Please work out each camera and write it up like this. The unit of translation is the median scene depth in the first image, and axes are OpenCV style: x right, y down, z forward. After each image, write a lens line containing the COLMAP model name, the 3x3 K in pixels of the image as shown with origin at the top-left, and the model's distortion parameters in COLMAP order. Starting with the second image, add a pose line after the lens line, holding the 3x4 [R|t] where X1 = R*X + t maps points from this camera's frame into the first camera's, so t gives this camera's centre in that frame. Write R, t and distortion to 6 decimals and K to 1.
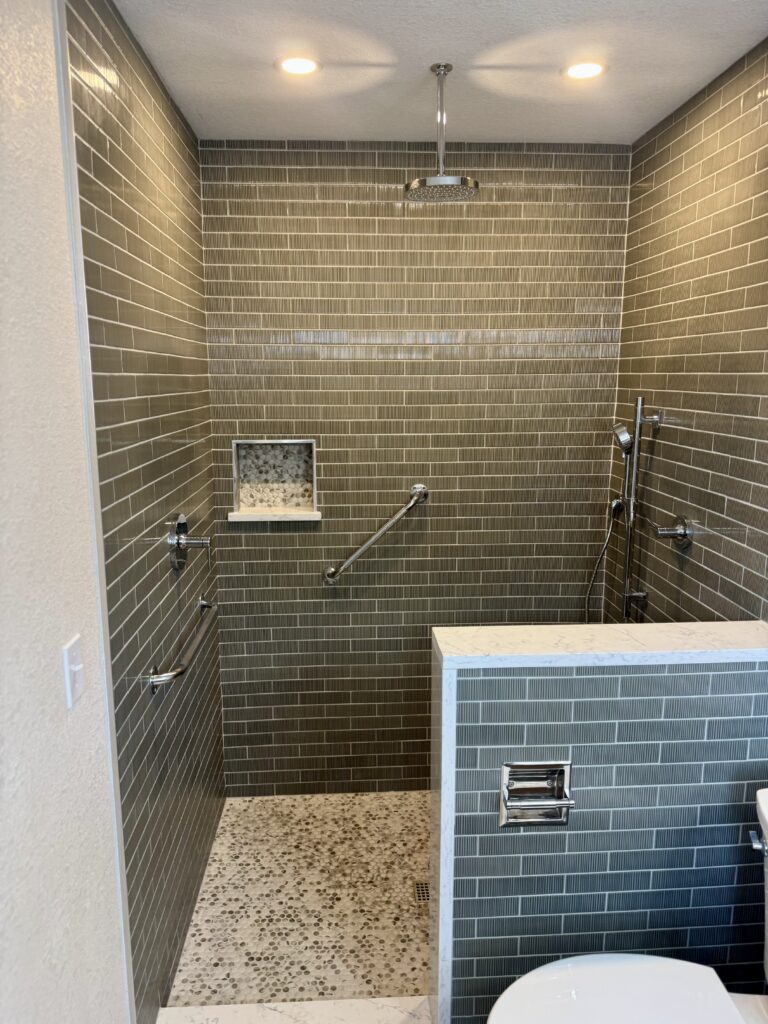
lens RADIAL K [[712.1, 0, 385.9], [0, 712.1, 515.9], [0, 0, 1]] dist [0.045294, -0.055404]
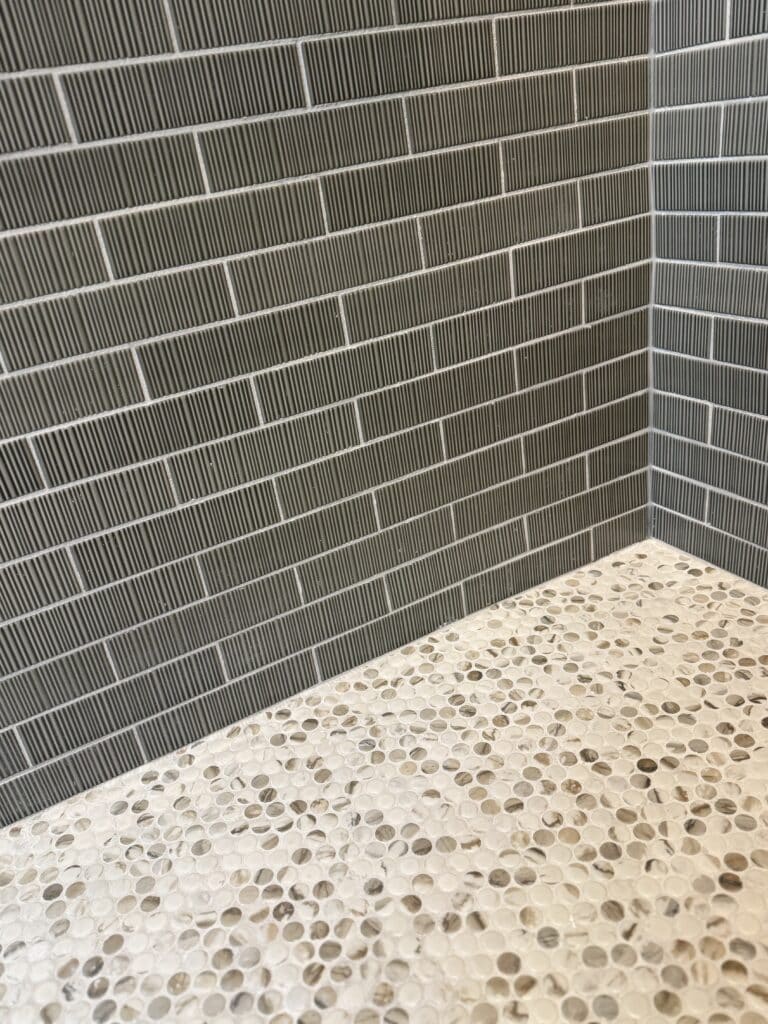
lens RADIAL K [[818.4, 0, 394.3], [0, 818.4, 509.5], [0, 0, 1]] dist [0.049108, -0.074282]
pose [[0.429119, 0.344799, -0.834847, 0.065809], [-0.025455, 0.928522, 0.370404, 0.292739], [0.902889, -0.137697, 0.407224, 0.899769]]
